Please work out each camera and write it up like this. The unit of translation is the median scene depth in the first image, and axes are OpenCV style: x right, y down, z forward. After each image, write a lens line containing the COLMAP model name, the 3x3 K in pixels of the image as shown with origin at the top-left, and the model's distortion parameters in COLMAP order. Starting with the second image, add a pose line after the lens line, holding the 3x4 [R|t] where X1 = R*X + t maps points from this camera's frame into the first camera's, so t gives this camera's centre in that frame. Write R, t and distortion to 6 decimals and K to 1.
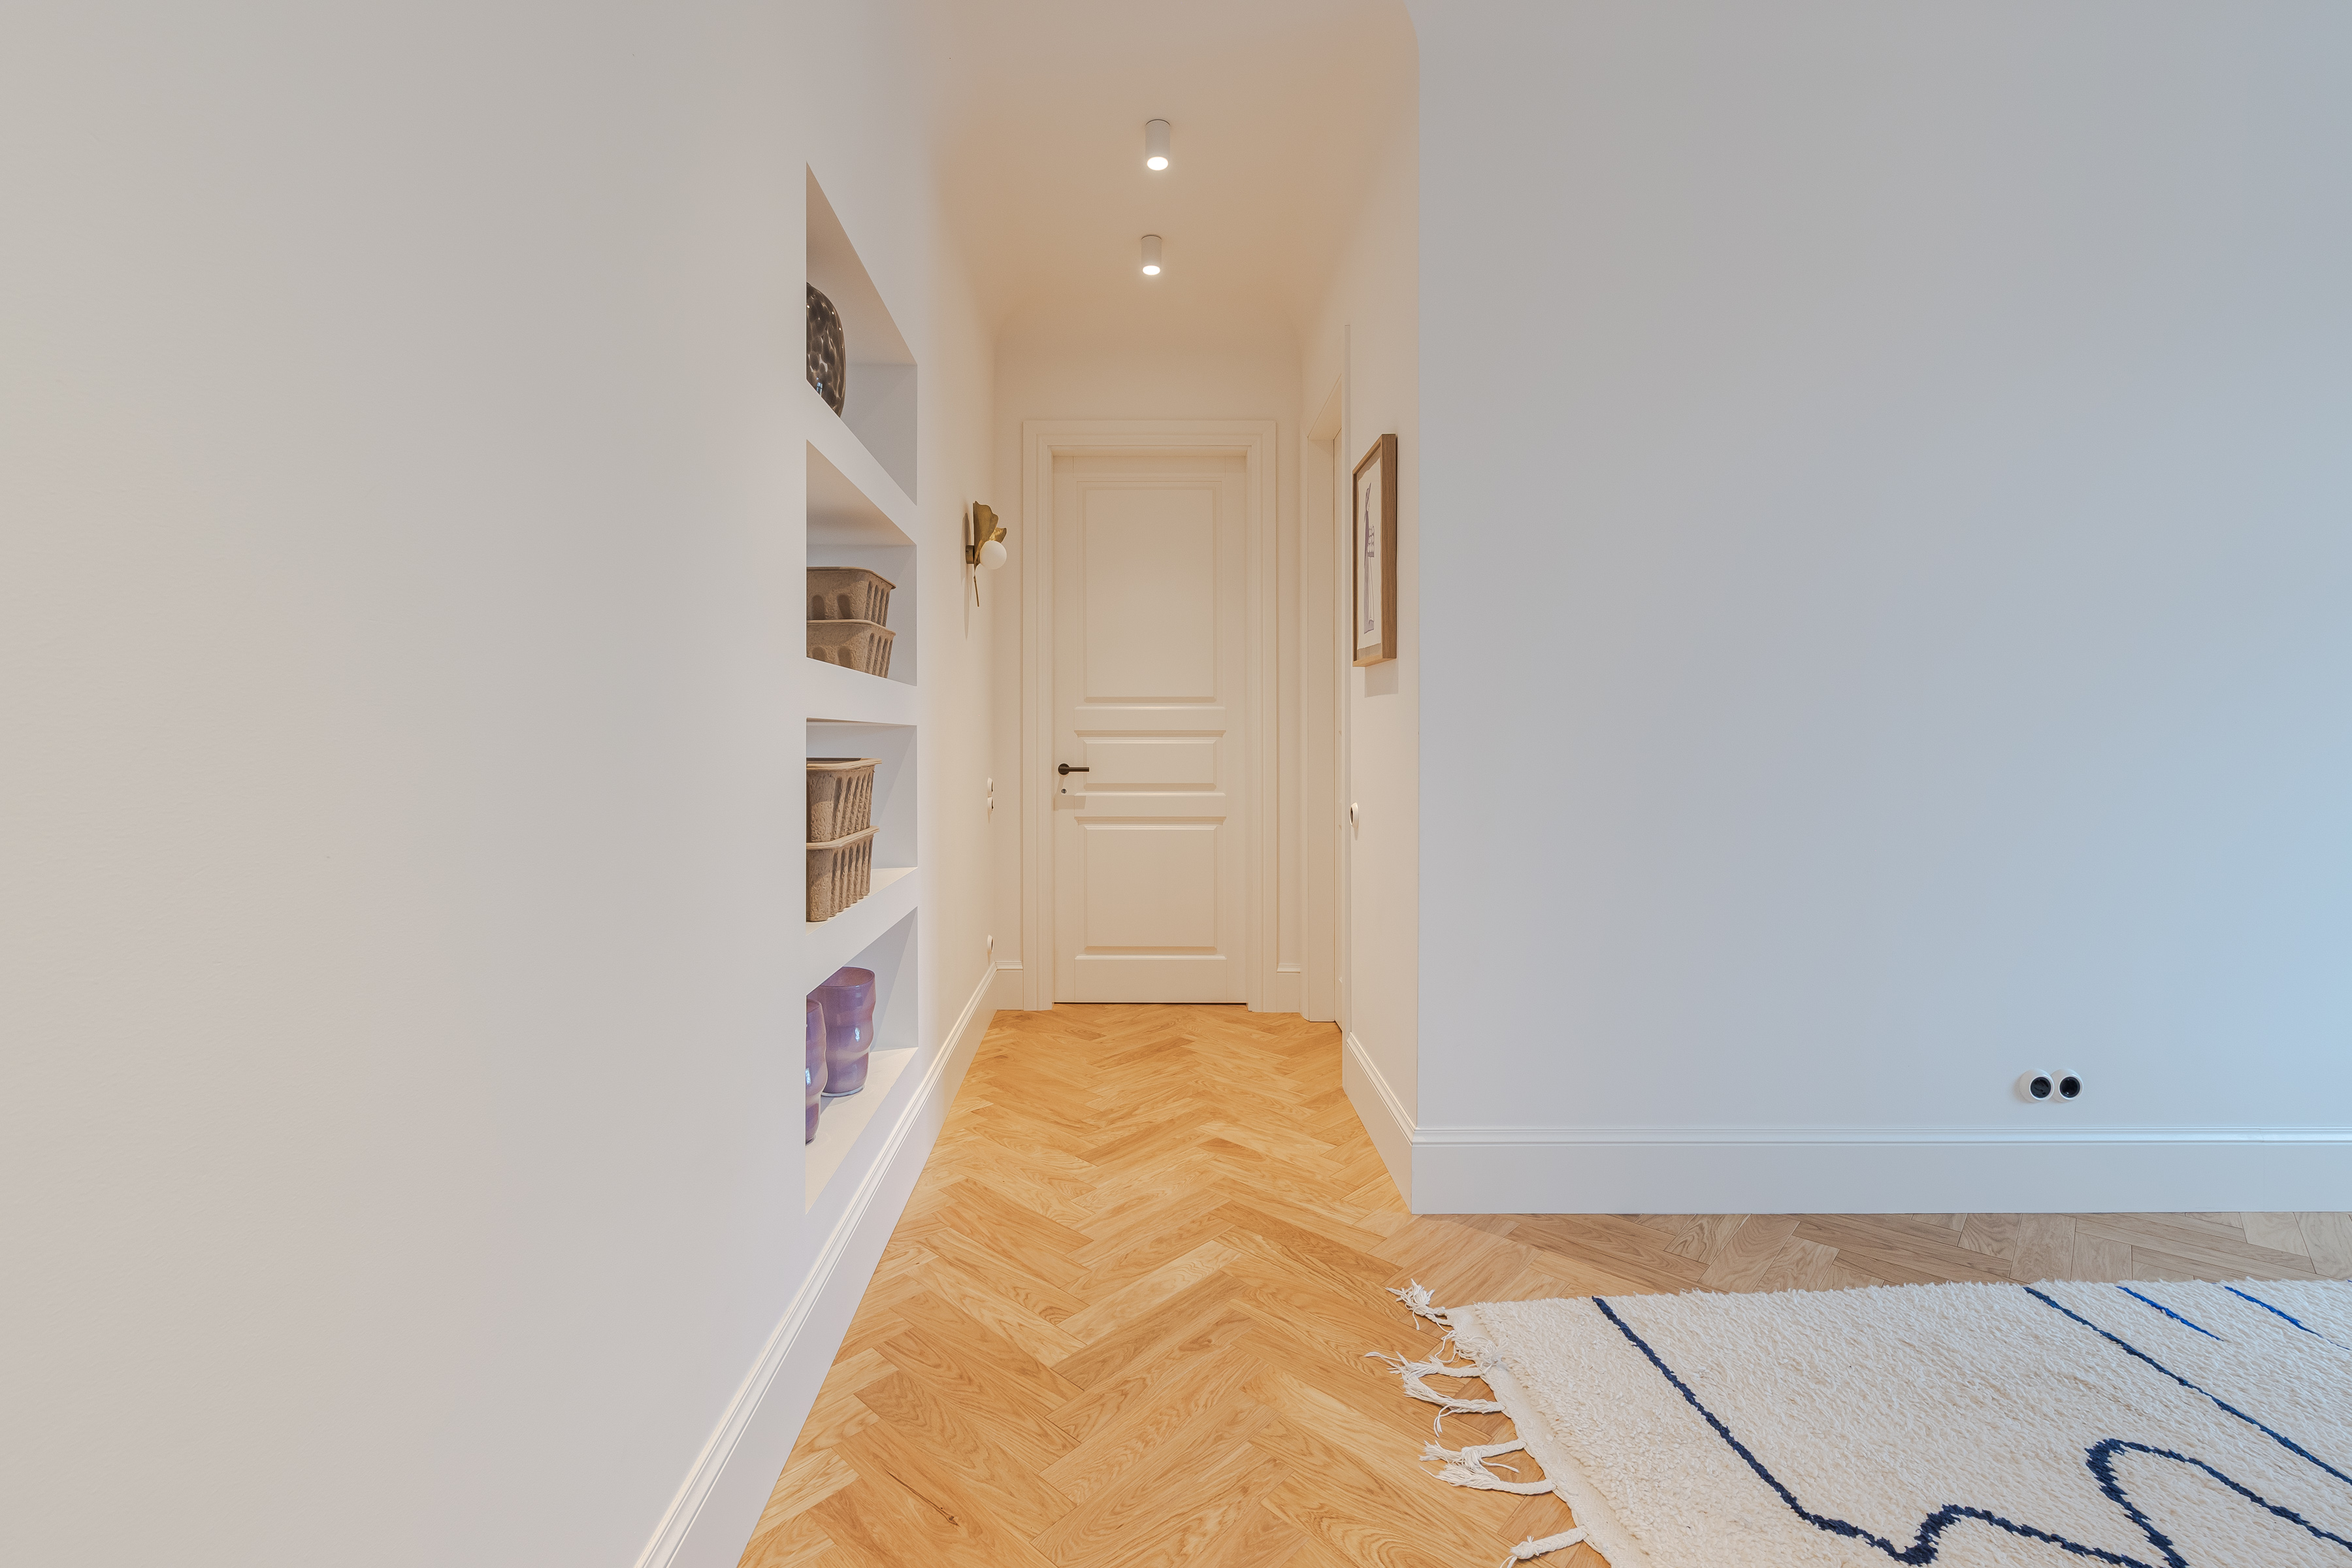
lens RADIAL K [[1027.8, 0, 1132.1], [0, 1027.8, 741.2], [0, 0, 1]] dist [0.003667, -0.000957]
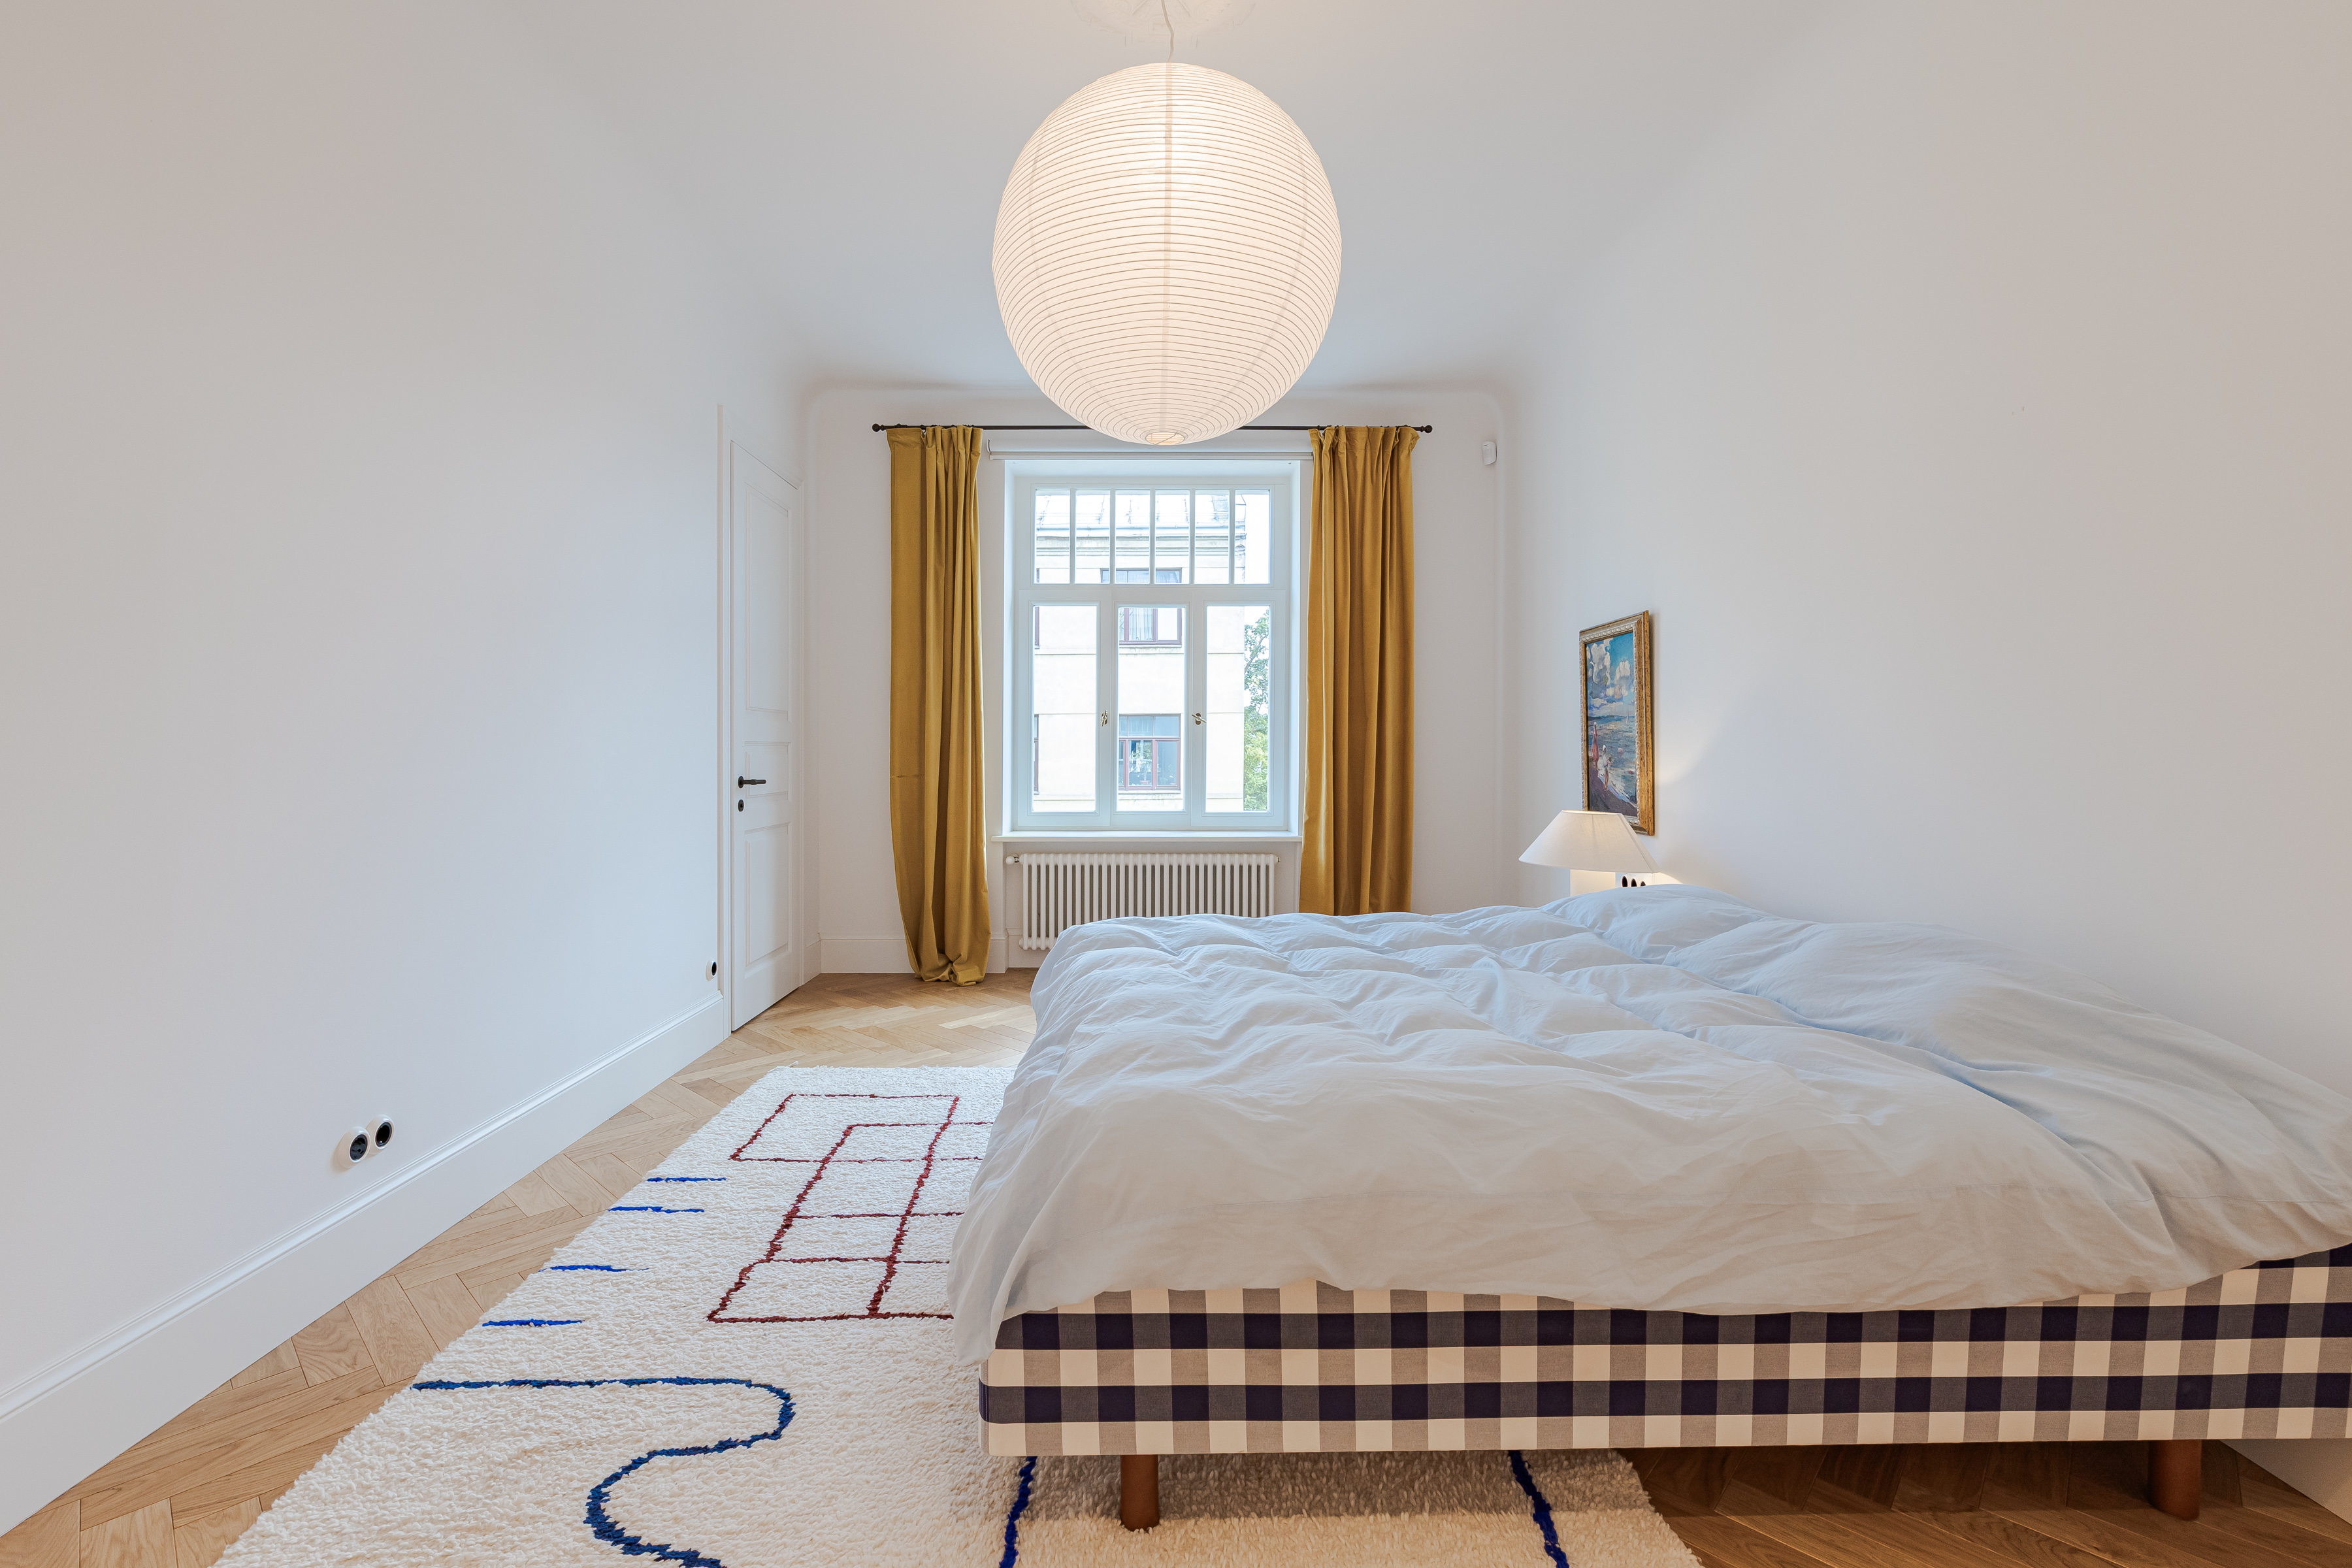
lens RADIAL K [[1027.8, 0, 1166.8], [0, 1027.8, 760.0], [0, 0, 1]] dist [0.003667, -0.000957]
pose [[-0.006375, -0.009079, 0.999938, 0.007193], [-0.000469, 0.999959, 0.009076, -0.000532], [-0.999980, -0.000411, -0.006379, 0.354220]]
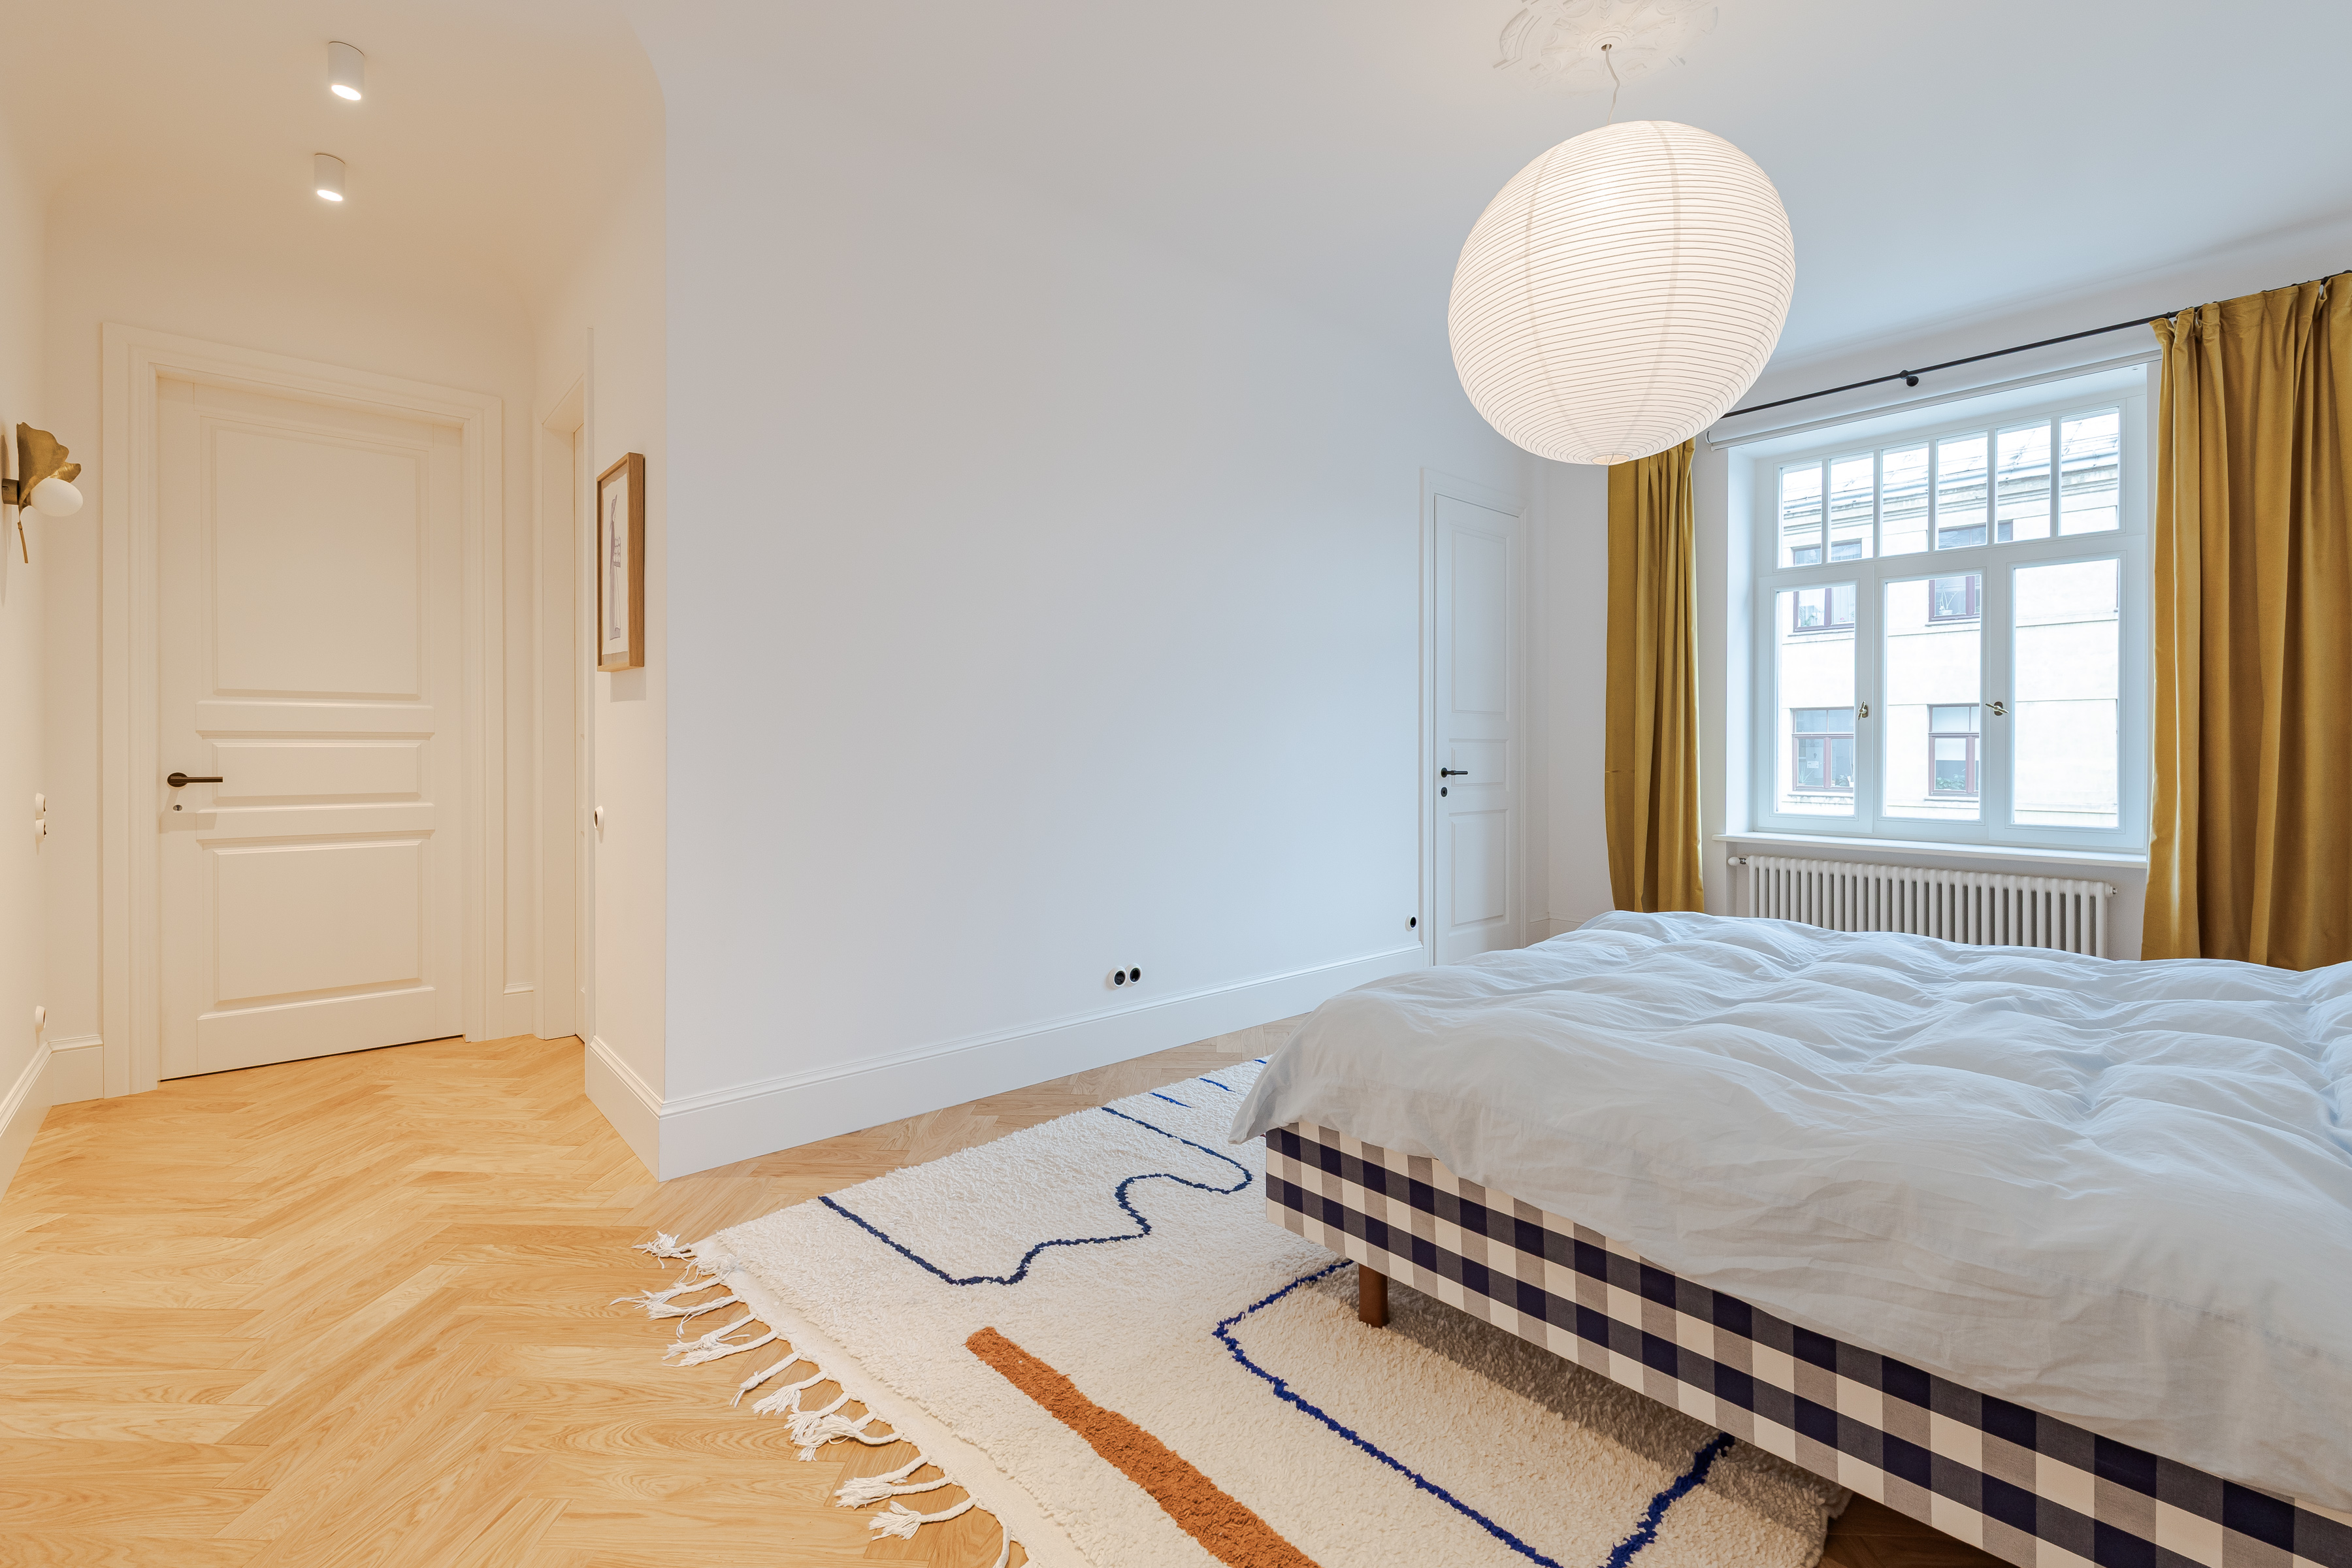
lens RADIAL K [[1027.8, 0, 1199.8], [0, 1027.8, 749.9], [0, 0, 1]] dist [0.003667, -0.000957]
pose [[0.736473, -0.001026, 0.676466, -0.043724], [-0.001822, 0.999992, 0.003499, 0.000405], [-0.676464, -0.003809, 0.736466, -0.191948]]
